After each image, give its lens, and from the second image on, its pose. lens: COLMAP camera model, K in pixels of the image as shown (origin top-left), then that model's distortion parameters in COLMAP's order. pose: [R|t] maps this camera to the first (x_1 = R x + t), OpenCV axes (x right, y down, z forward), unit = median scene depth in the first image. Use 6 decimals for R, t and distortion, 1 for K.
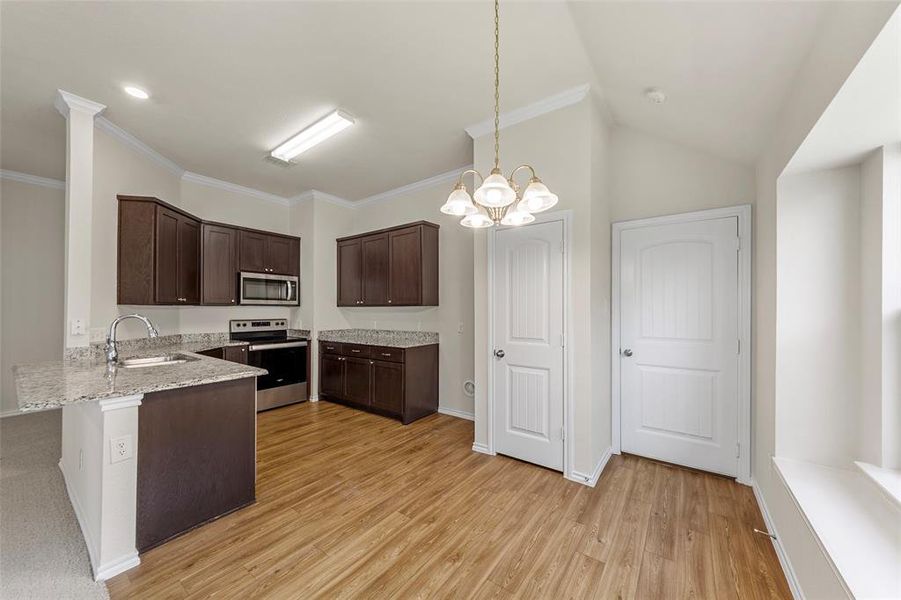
lens RADIAL K [[324.5, 0, 450.6], [0, 324.5, 306.0], [0, 0, 1]] dist [-0.000422, -0.000133]
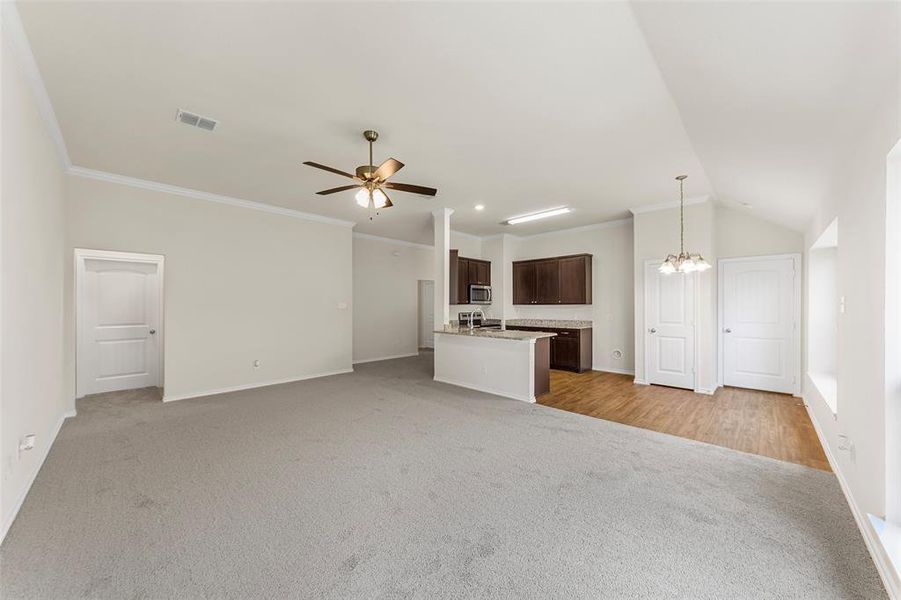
lens RADIAL K [[324.5, 0, 447.8], [0, 324.5, 303.1], [0, 0, 1]] dist [-0.000422, -0.000133]
pose [[0.990115, -0.001196, -0.140250, -0.751150], [0.001611, 0.999995, 0.002848, -0.018740], [0.140246, -0.003045, 0.990112, -1.017780]]
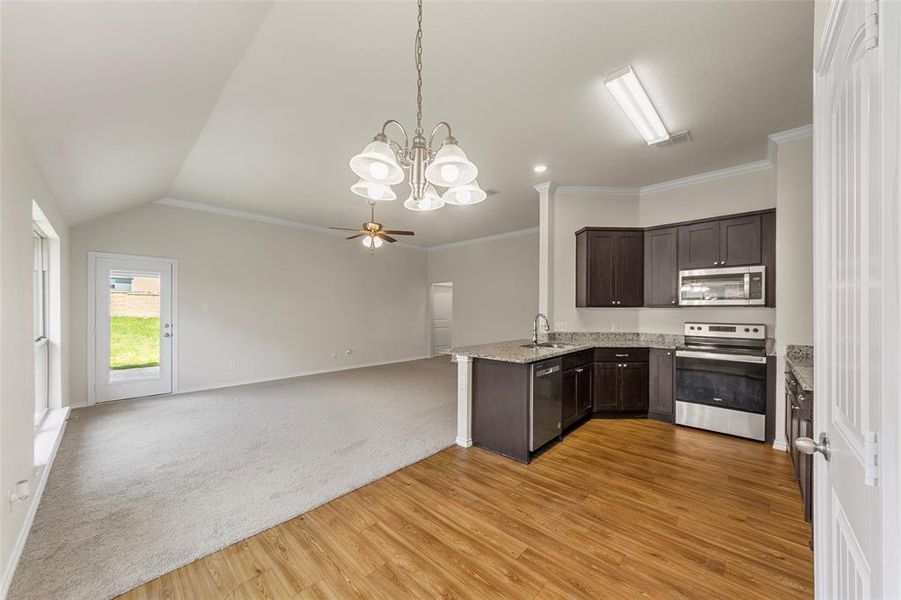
lens RADIAL K [[324.5, 0, 449.2], [0, 324.5, 307.9], [0, 0, 1]] dist [-0.000422, -0.000133]
pose [[-0.118212, -0.005255, -0.992974, 0.514075], [0.006791, 0.999958, -0.006101, 0.004363], [0.992965, -0.007465, -0.118171, 0.646901]]
